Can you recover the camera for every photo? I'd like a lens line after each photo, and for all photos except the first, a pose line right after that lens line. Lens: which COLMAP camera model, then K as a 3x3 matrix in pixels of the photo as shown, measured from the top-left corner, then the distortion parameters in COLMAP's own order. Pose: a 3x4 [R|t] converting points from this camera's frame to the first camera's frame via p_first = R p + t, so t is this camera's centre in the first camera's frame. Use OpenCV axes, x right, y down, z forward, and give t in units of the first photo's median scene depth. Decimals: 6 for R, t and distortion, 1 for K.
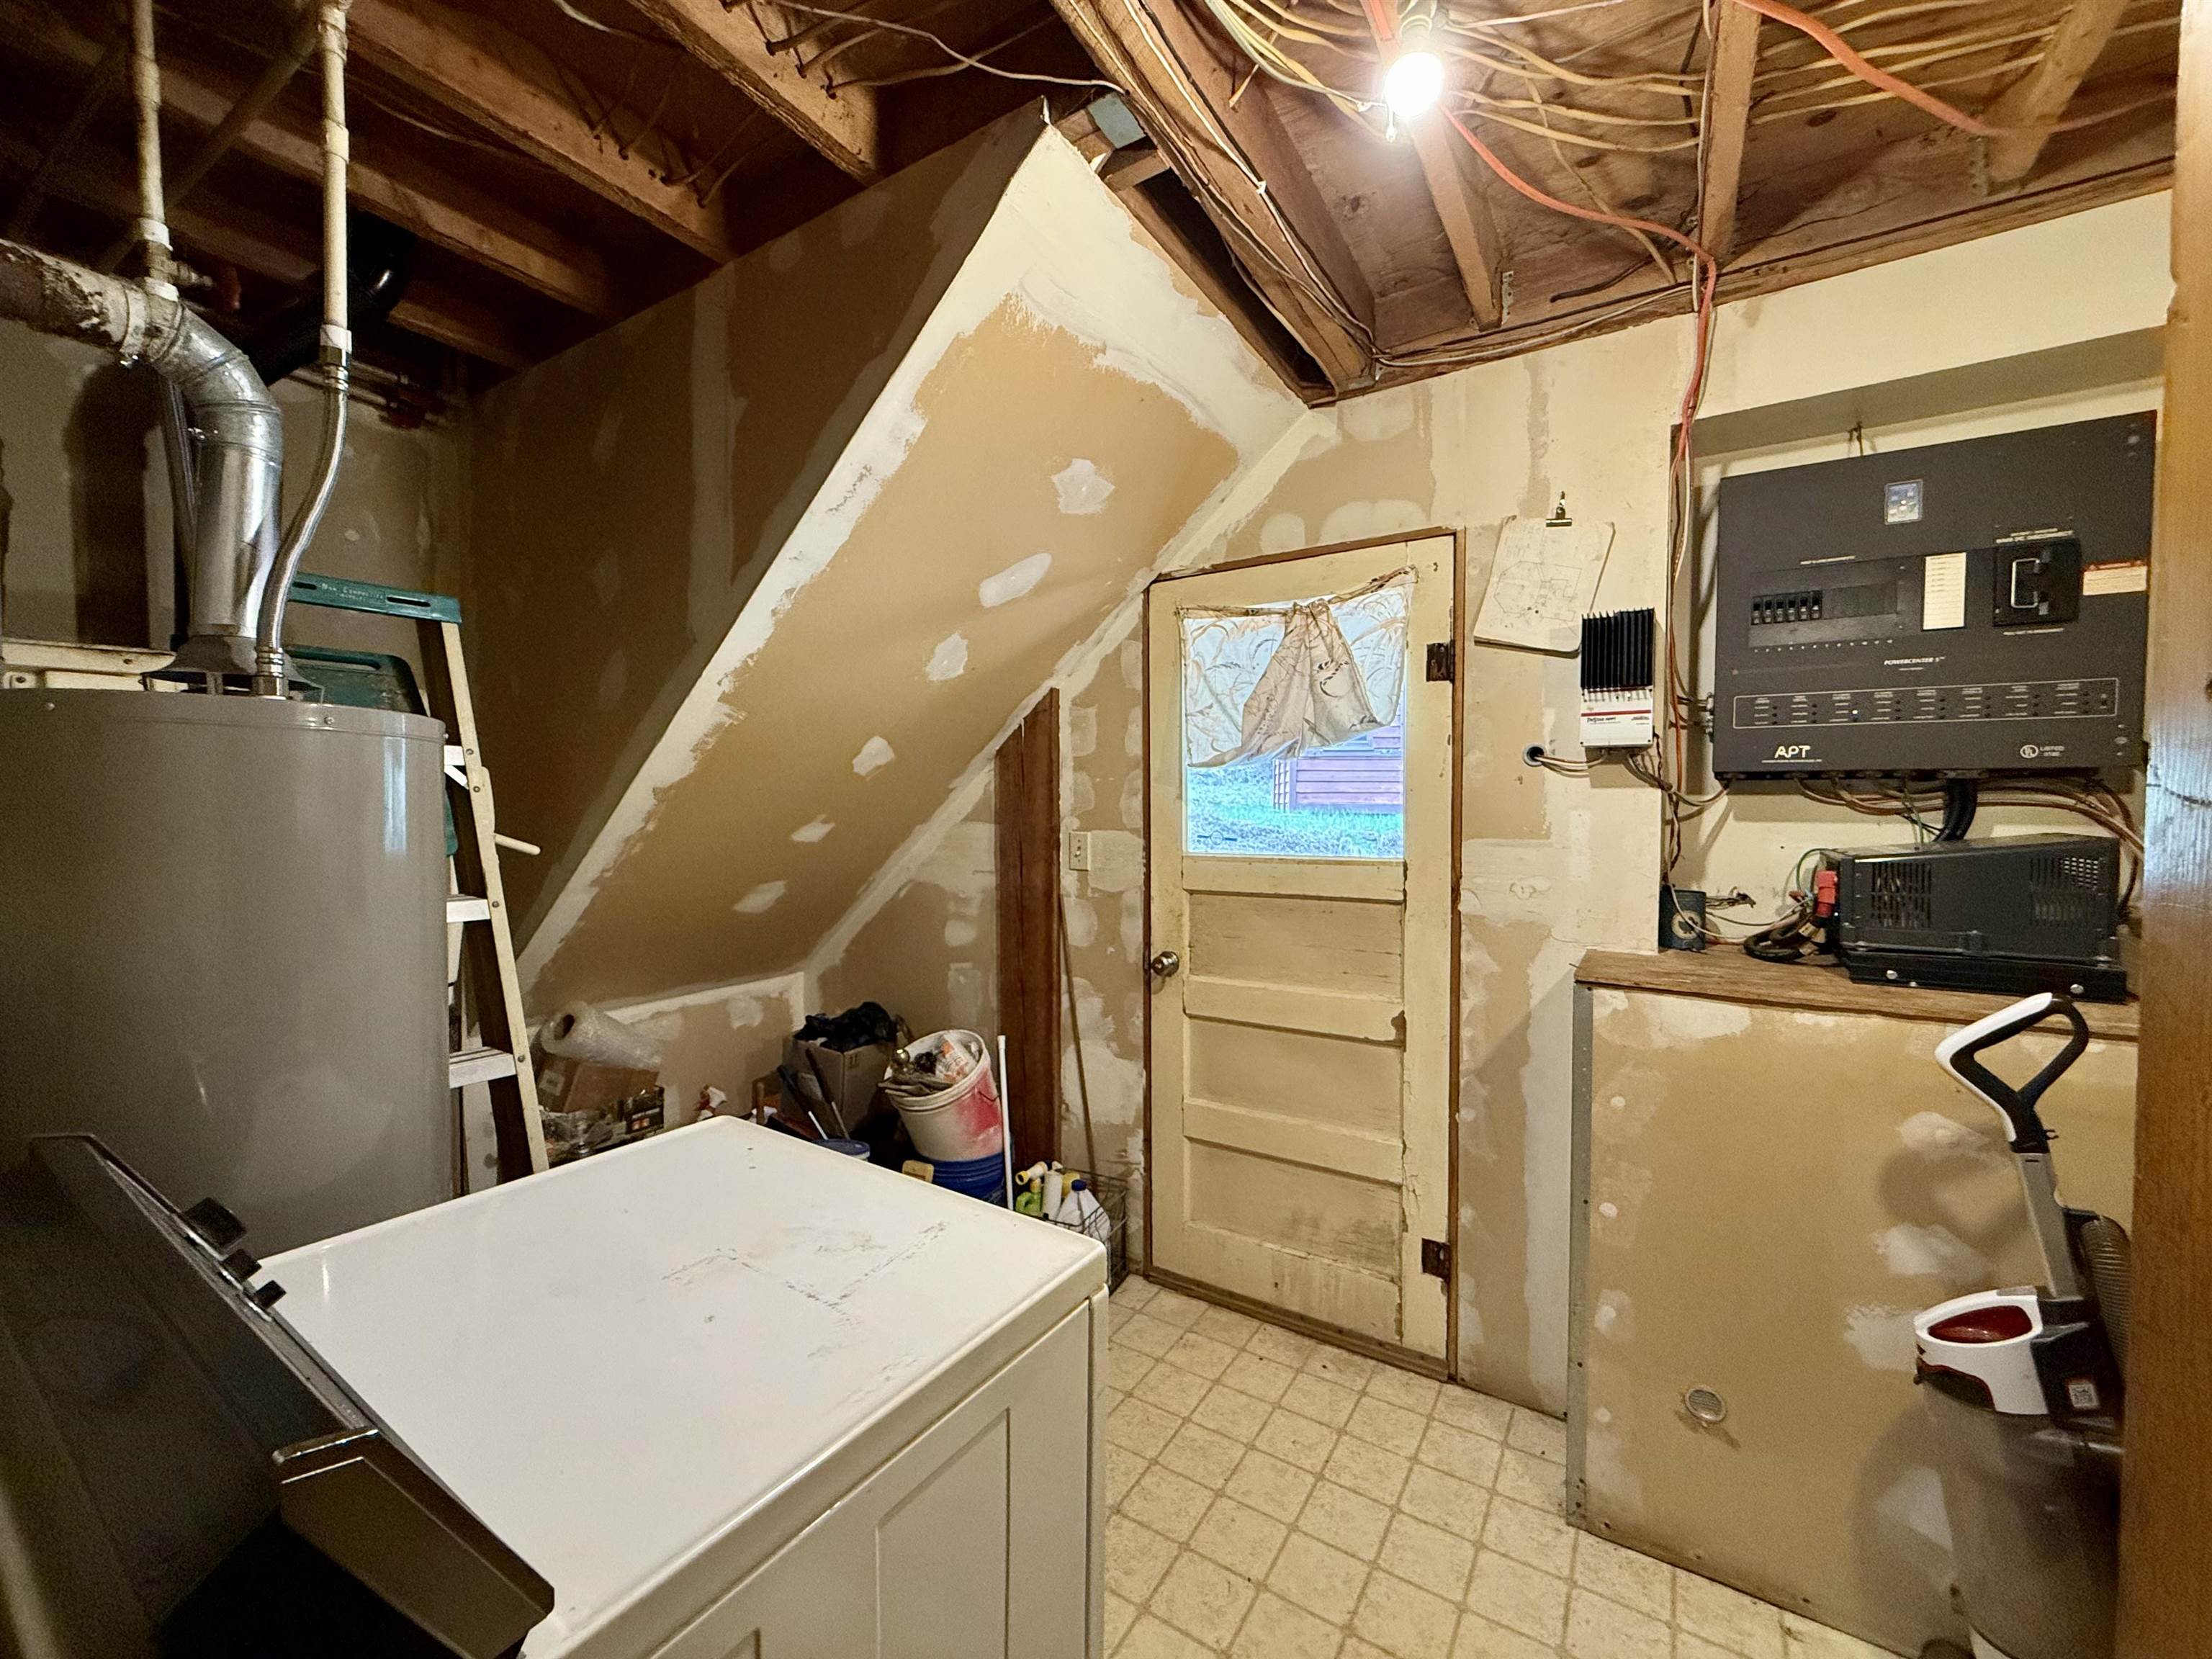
lens RADIAL K [[894.0, 0, 1091.7], [0, 894.0, 829.5], [0, 0, 1]] dist [-0.000241, 0.001106]
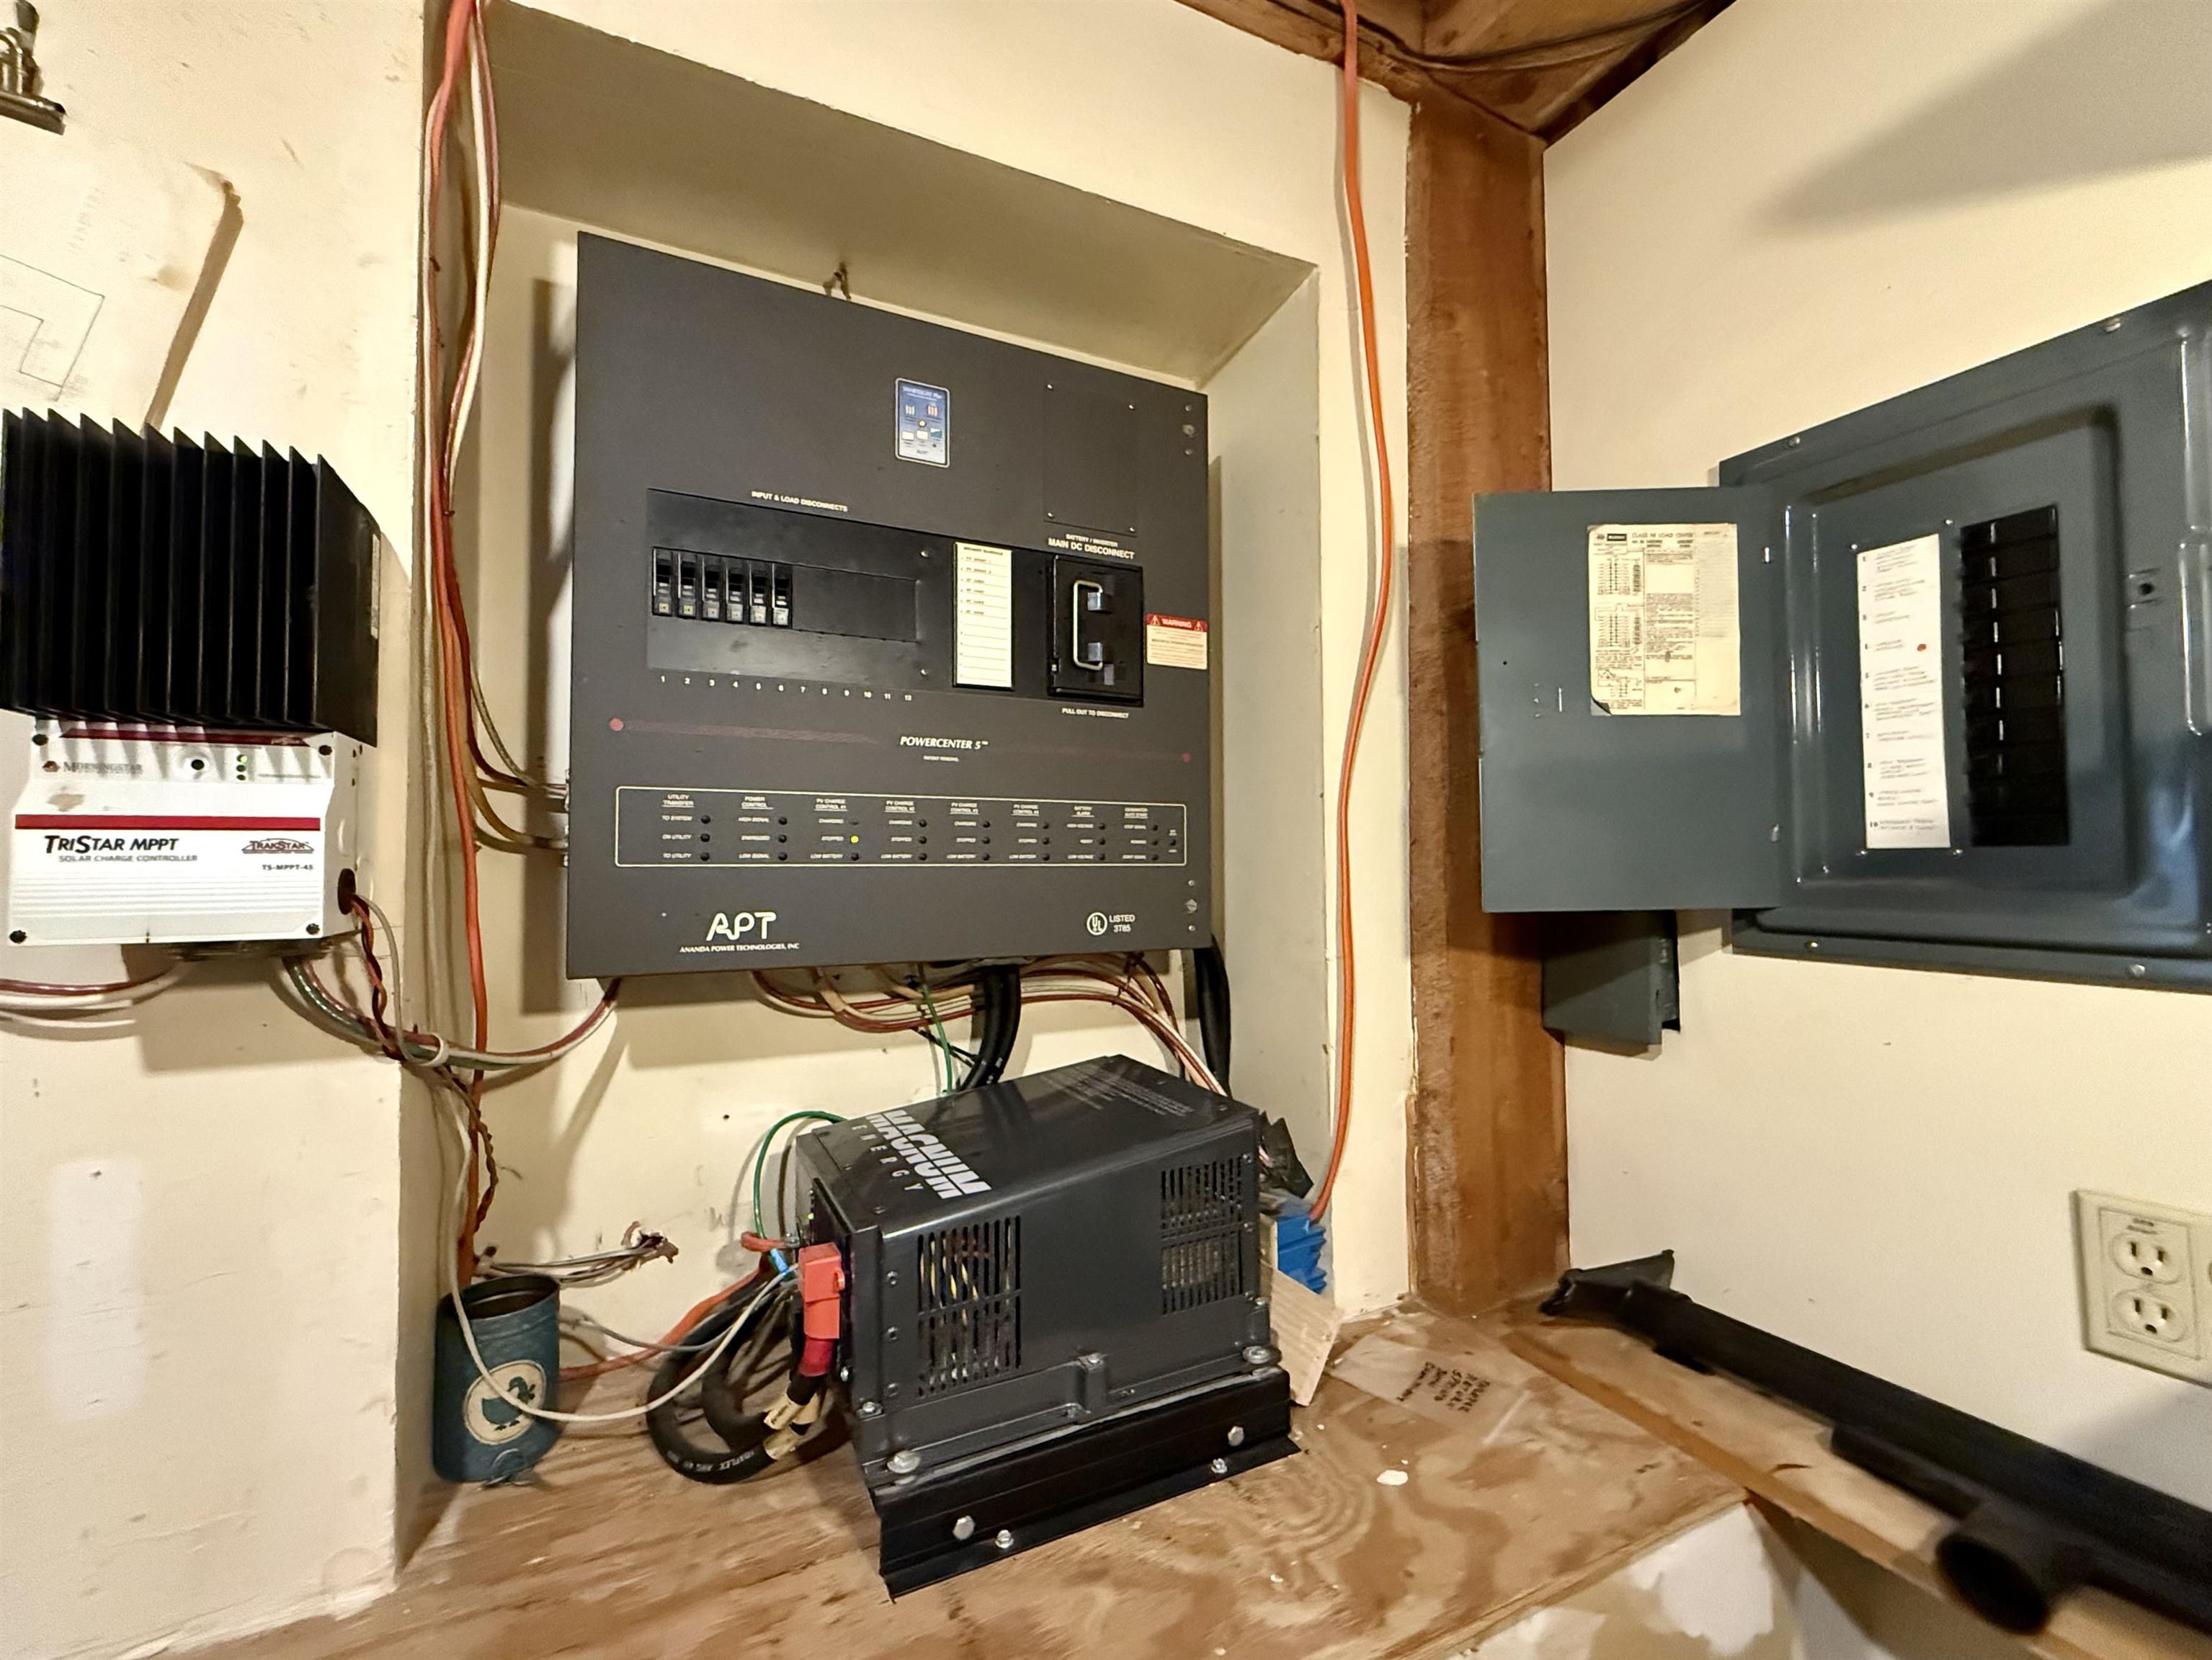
lens RADIAL K [[893.9, 0, 1091.7], [0, 893.9, 830.0], [0, 0, 1]] dist [-0.000241, 0.001106]
pose [[0.508839, 0.020299, 0.860623, 0.523017], [0.033358, 0.998506, -0.043274, -0.113683], [-0.860215, 0.050728, 0.507402, 0.666255]]
